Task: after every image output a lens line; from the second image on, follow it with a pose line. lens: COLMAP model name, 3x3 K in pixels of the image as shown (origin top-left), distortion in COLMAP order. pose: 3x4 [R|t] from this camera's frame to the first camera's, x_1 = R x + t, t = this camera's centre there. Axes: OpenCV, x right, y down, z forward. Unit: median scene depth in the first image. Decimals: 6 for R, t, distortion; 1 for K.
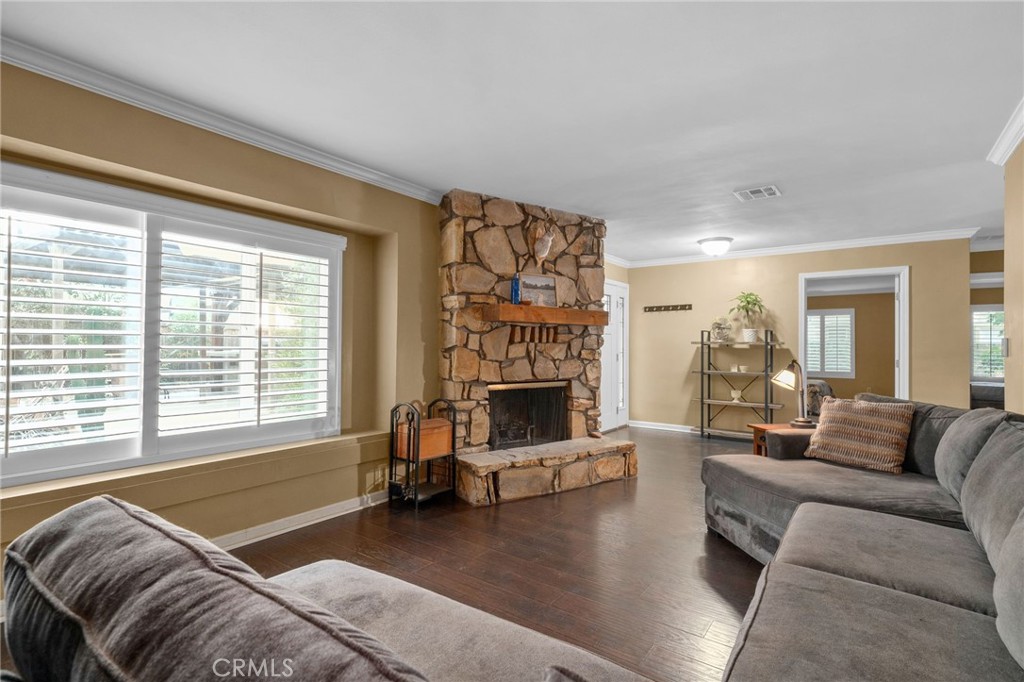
lens RADIAL K [[494.7, 0, 515.4], [0, 494.7, 341.7], [0, 0, 1]] dist [0.004815, 0.000418]
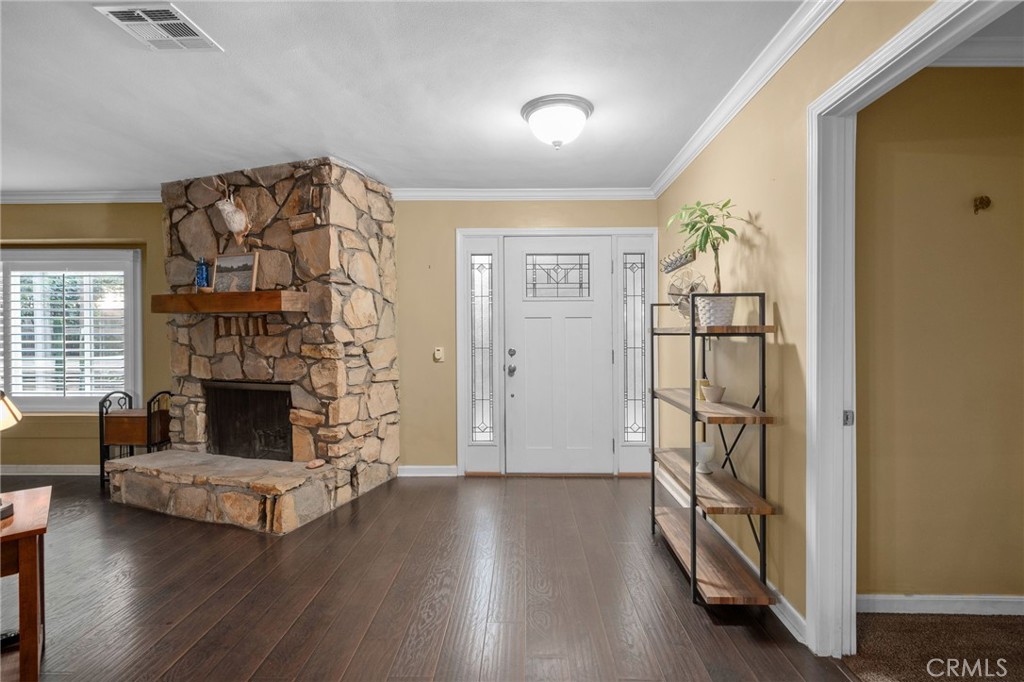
lens RADIAL K [[494.7, 0, 513.9], [0, 494.7, 338.3], [0, 0, 1]] dist [0.004815, 0.000418]
pose [[0.562425, -0.000547, -0.826848, 0.992809], [0.014627, 0.999850, 0.009288, 0.005057], [0.826719, -0.017318, 0.562348, 0.909303]]
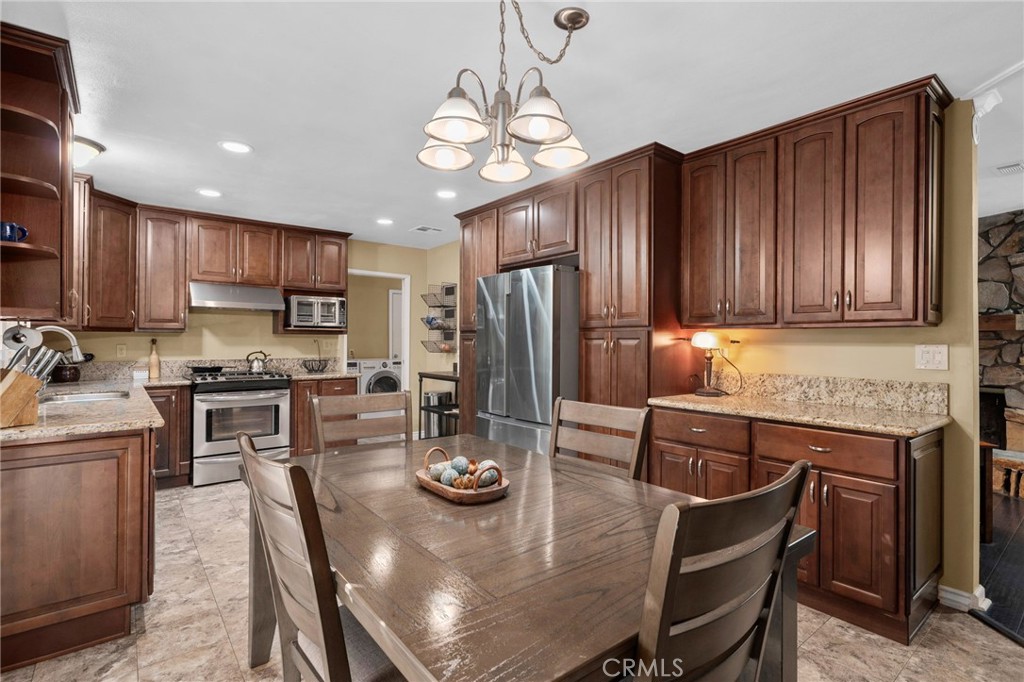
lens RADIAL K [[494.7, 0, 512.0], [0, 494.7, 340.5], [0, 0, 1]] dist [0.004815, 0.000418]
pose [[-0.274954, -0.012062, -0.961382, 1.372128], [0.000816, 0.999918, -0.012779, -0.002540], [0.961457, -0.004298, -0.274922, 0.374846]]
